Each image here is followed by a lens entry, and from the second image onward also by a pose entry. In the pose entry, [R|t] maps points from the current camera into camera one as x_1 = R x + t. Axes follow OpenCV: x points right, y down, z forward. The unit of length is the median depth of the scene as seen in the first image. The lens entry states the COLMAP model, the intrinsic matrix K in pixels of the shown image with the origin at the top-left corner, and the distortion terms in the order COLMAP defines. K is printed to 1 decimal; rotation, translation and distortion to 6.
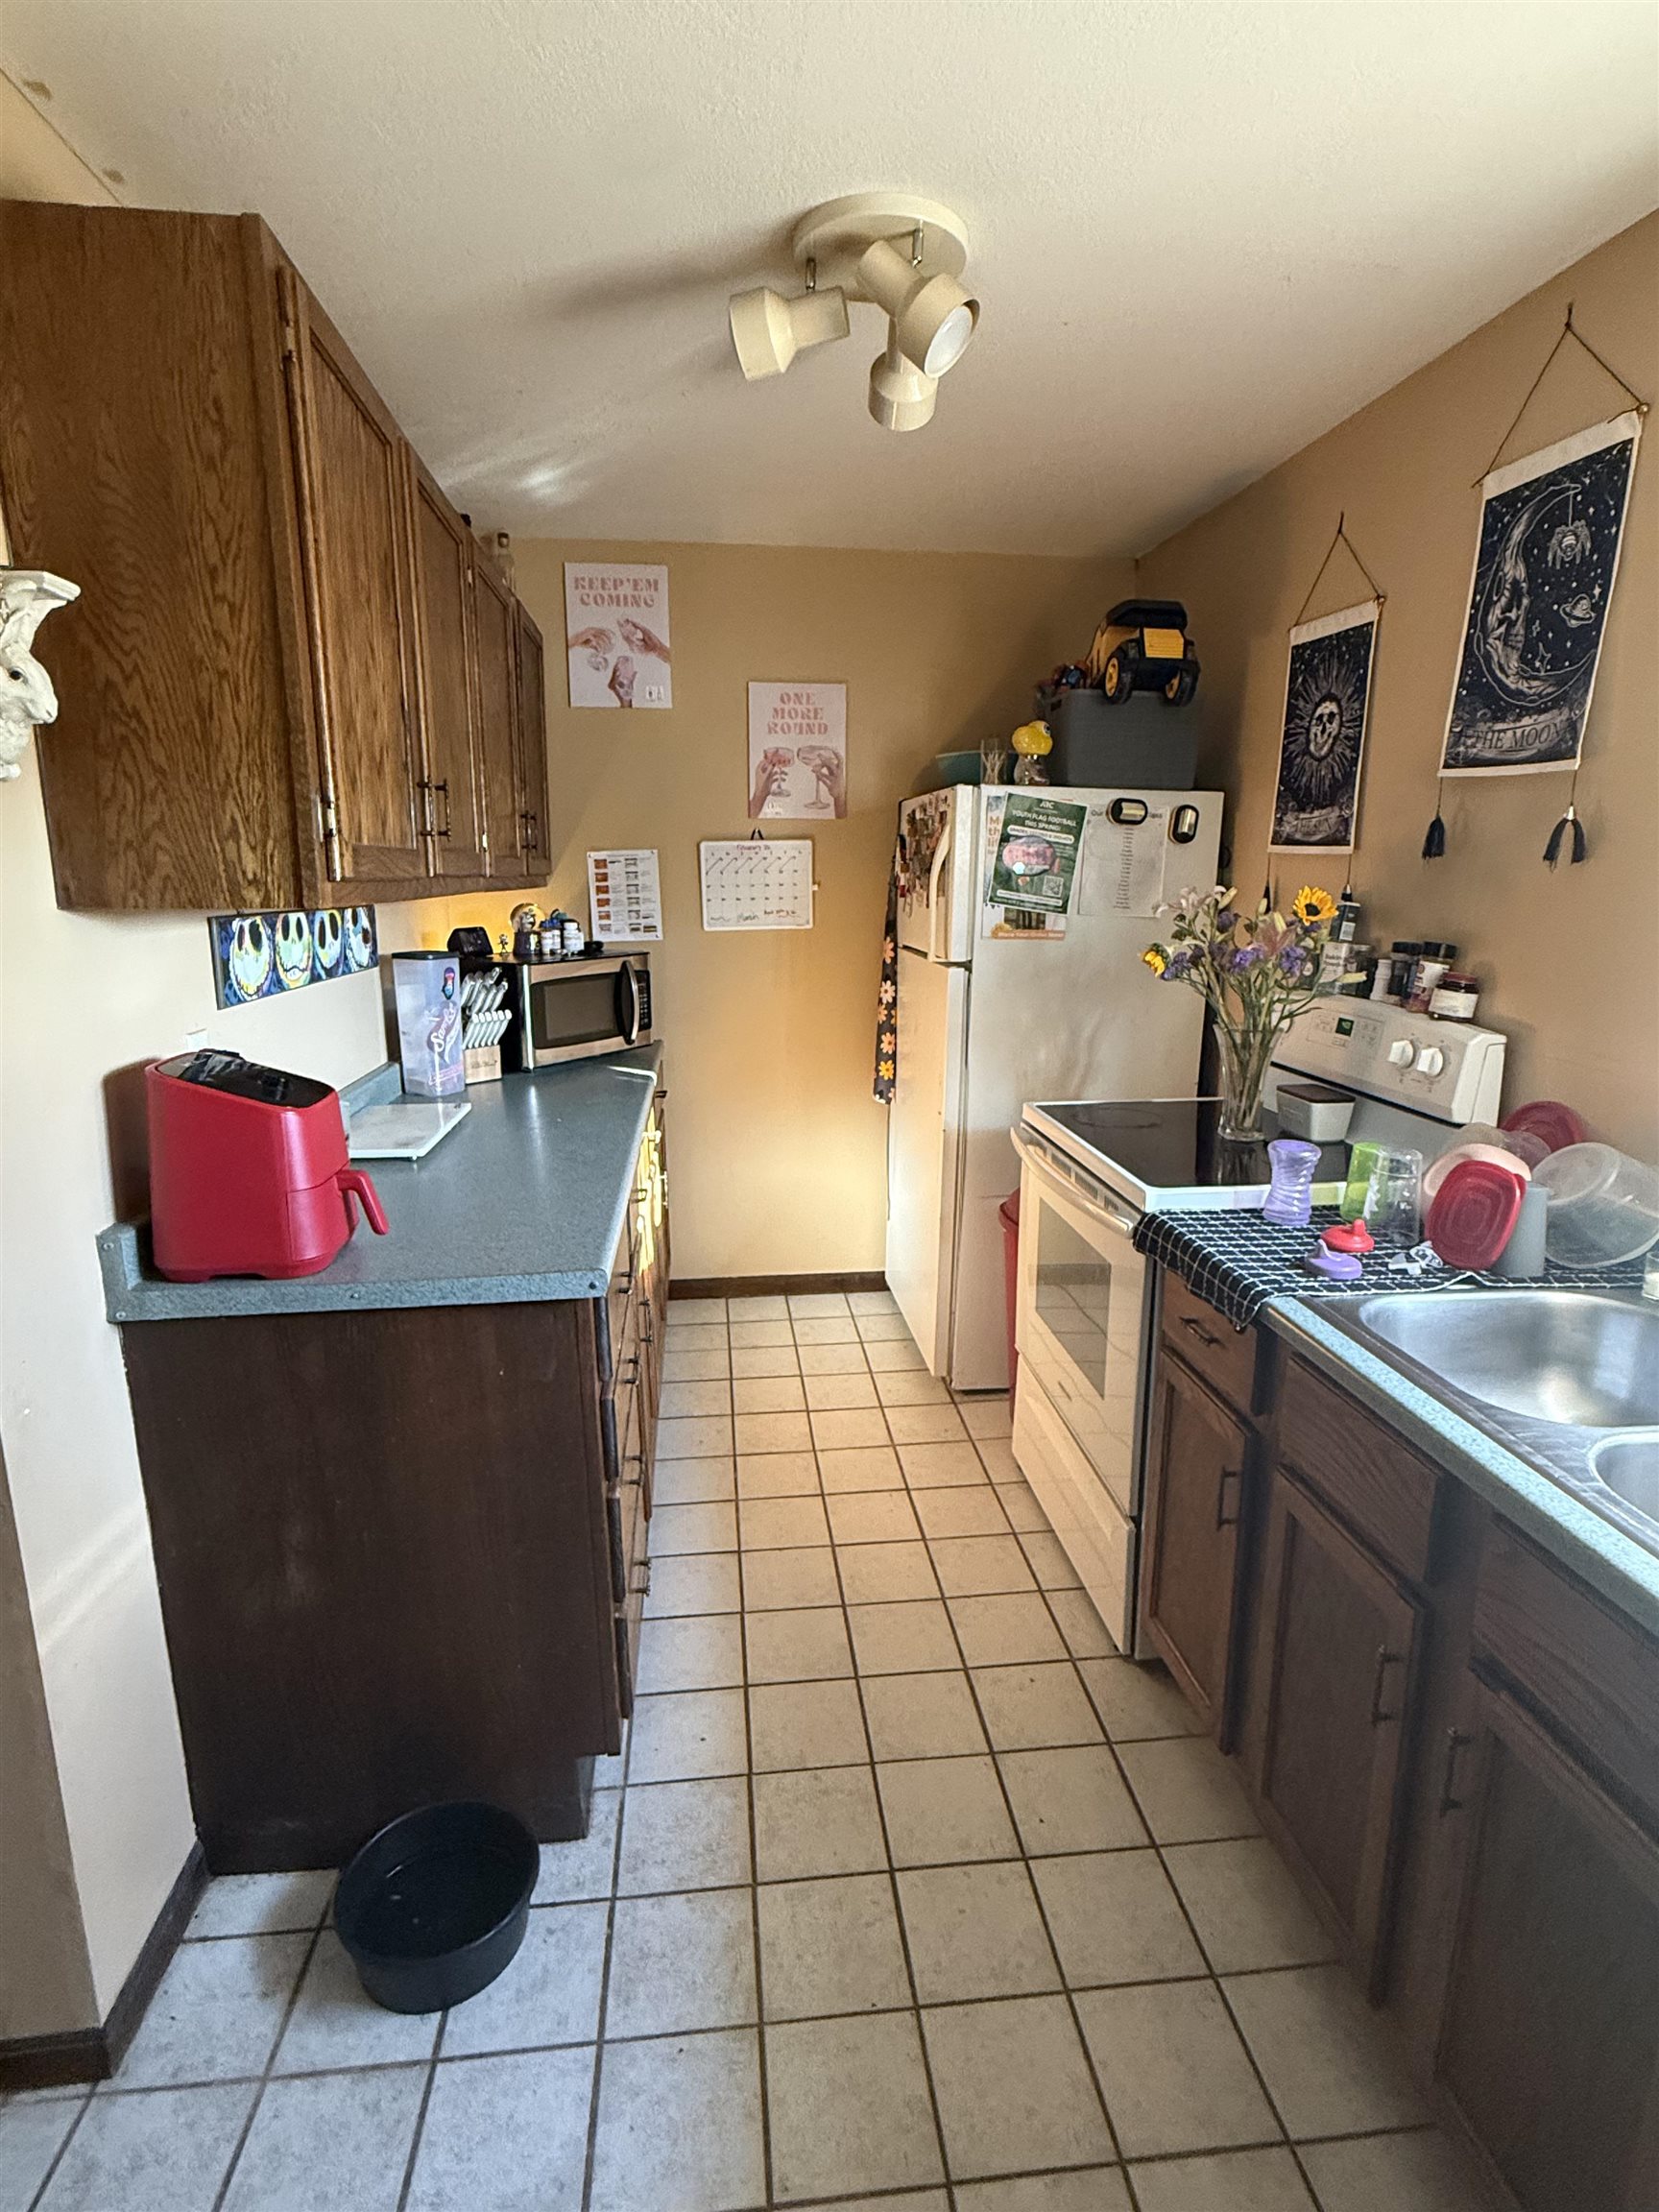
lens RADIAL K [[1111.0, 0, 825.8], [0, 1111.0, 1107.2], [0, 0, 1]] dist [-0.000878, 0.000124]
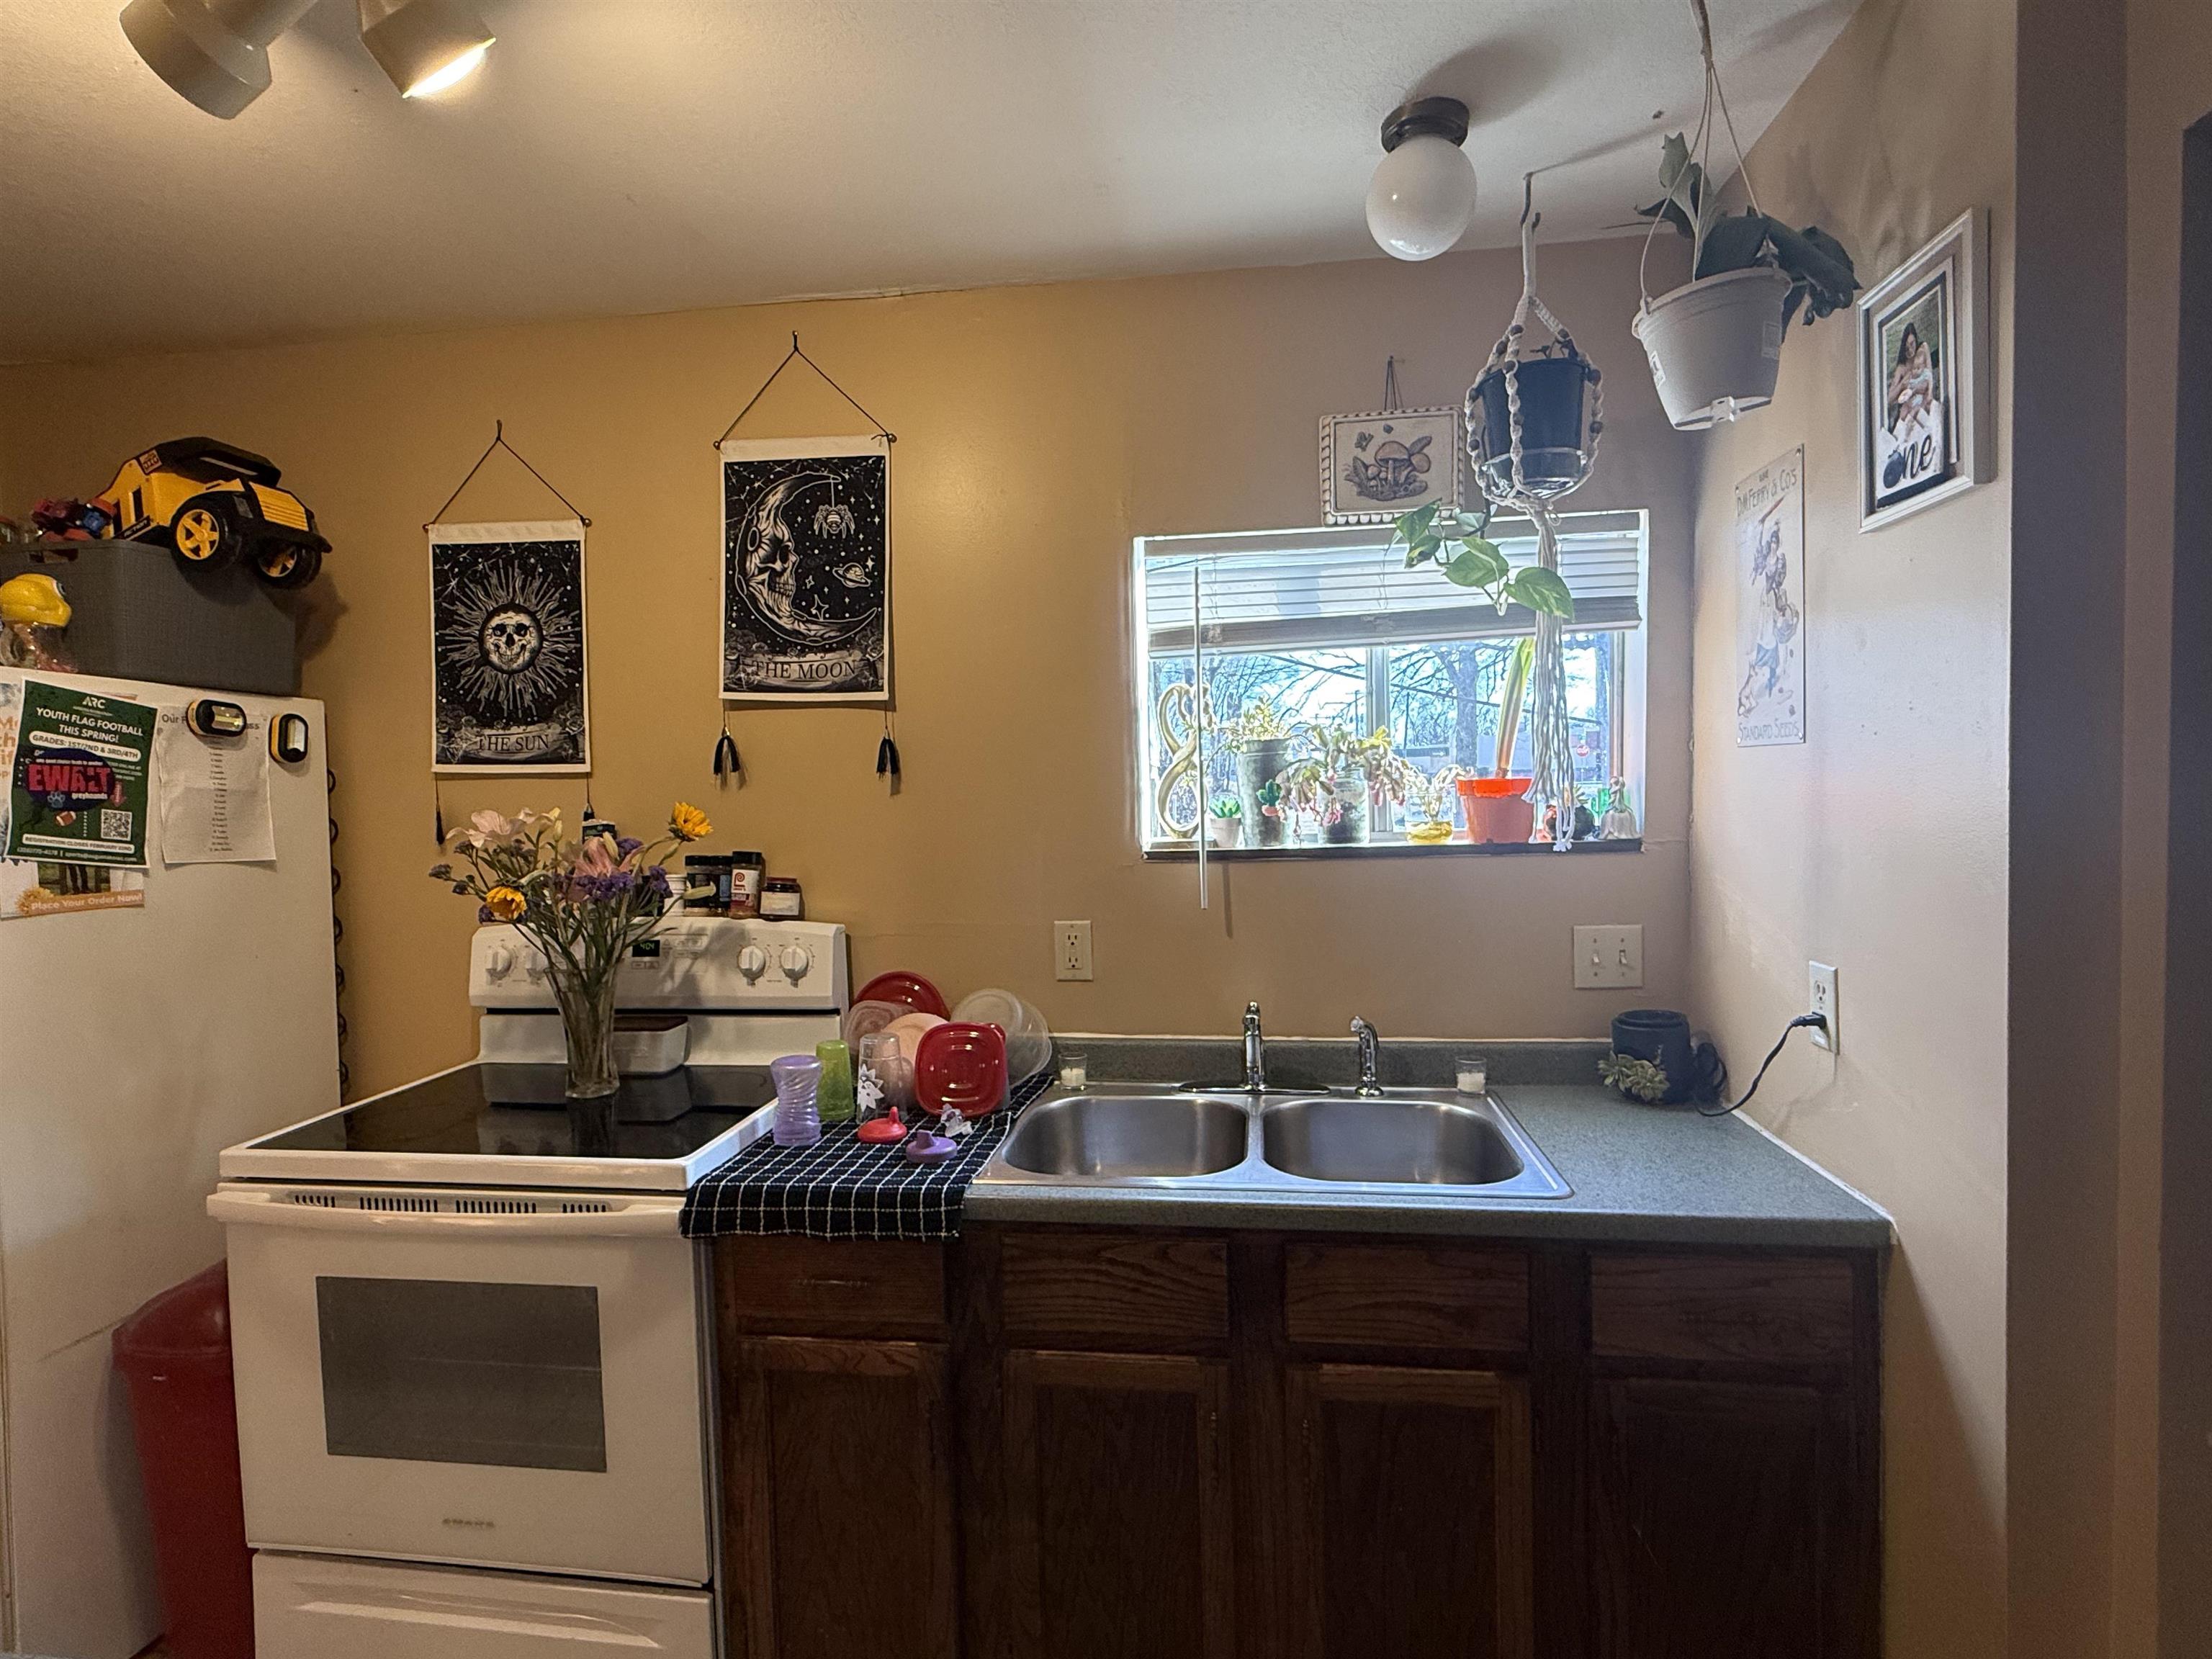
lens RADIAL K [[1111.0, 0, 1099.8], [0, 1111.0, 827.7], [0, 0, 1]] dist [-0.000878, 0.000124]
pose [[0.257639, -0.047326, 0.965081, -0.384171], [0.229548, 0.973203, -0.013556, -0.078664], [-0.938578, 0.225025, 0.261599, 0.404672]]
